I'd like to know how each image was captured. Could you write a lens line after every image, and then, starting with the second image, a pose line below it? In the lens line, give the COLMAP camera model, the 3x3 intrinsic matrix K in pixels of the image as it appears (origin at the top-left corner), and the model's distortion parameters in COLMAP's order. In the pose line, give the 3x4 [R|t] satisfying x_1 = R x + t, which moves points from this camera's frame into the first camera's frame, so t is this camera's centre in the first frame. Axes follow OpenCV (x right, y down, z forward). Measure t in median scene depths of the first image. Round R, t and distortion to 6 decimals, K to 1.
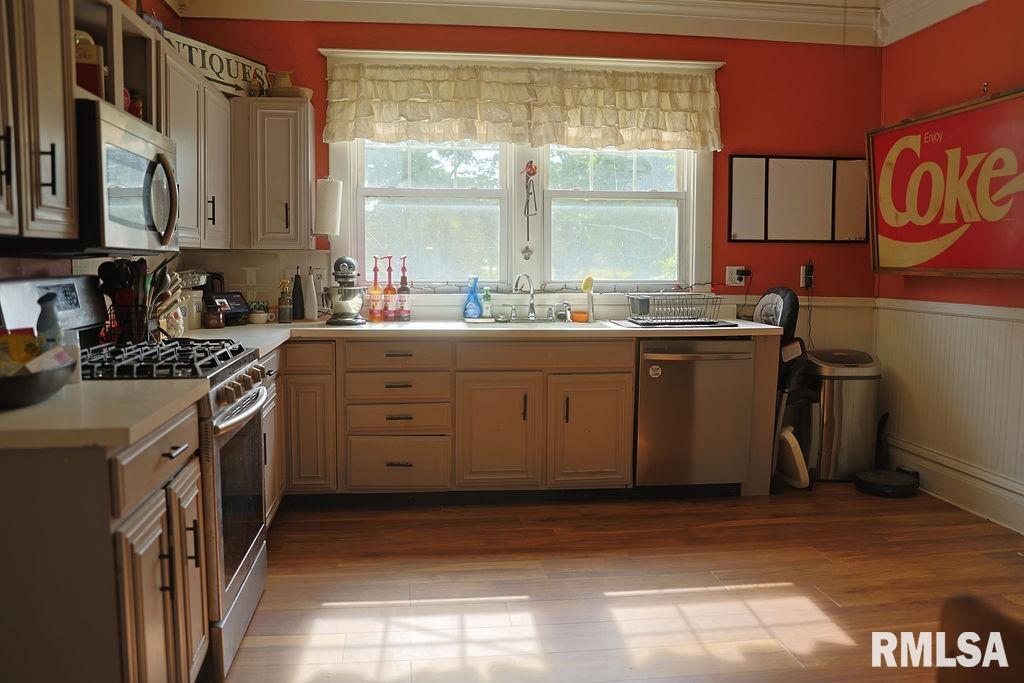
lens RADIAL K [[839.3, 0, 512.0], [0, 839.3, 338.2], [0, 0, 1]] dist [-0.102959, 0.093272]
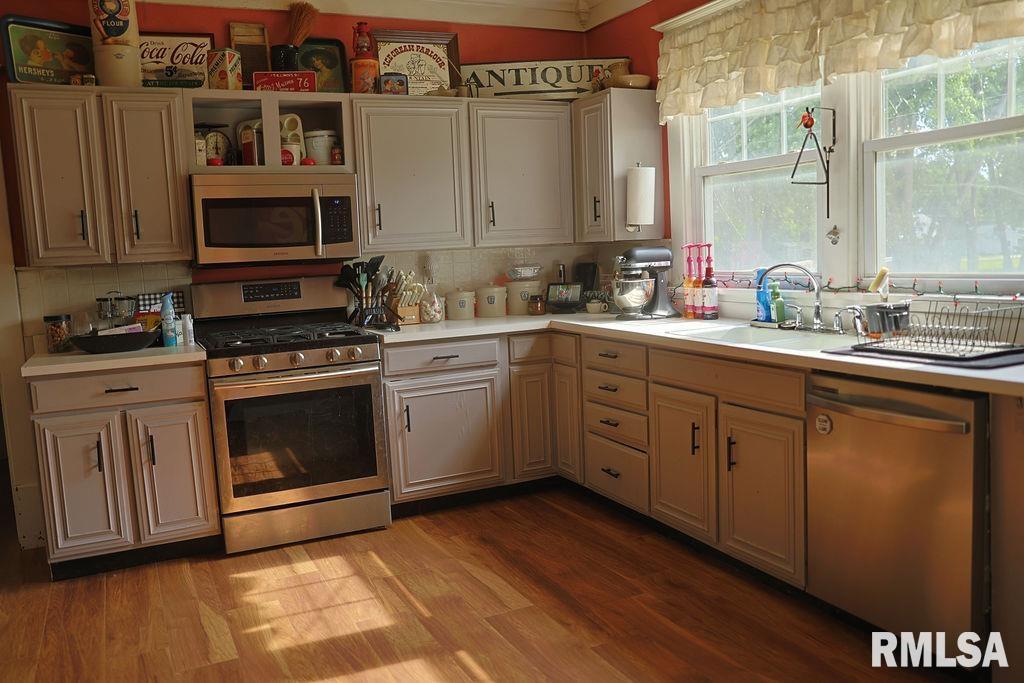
lens RADIAL K [[839.3, 0, 513.0], [0, 839.3, 347.3], [0, 0, 1]] dist [-0.102959, 0.093272]
pose [[0.313835, 0.091655, -0.945043, 0.688062], [-0.046245, 0.995624, 0.081204, -0.057778], [0.948351, 0.018219, 0.316701, 0.589535]]
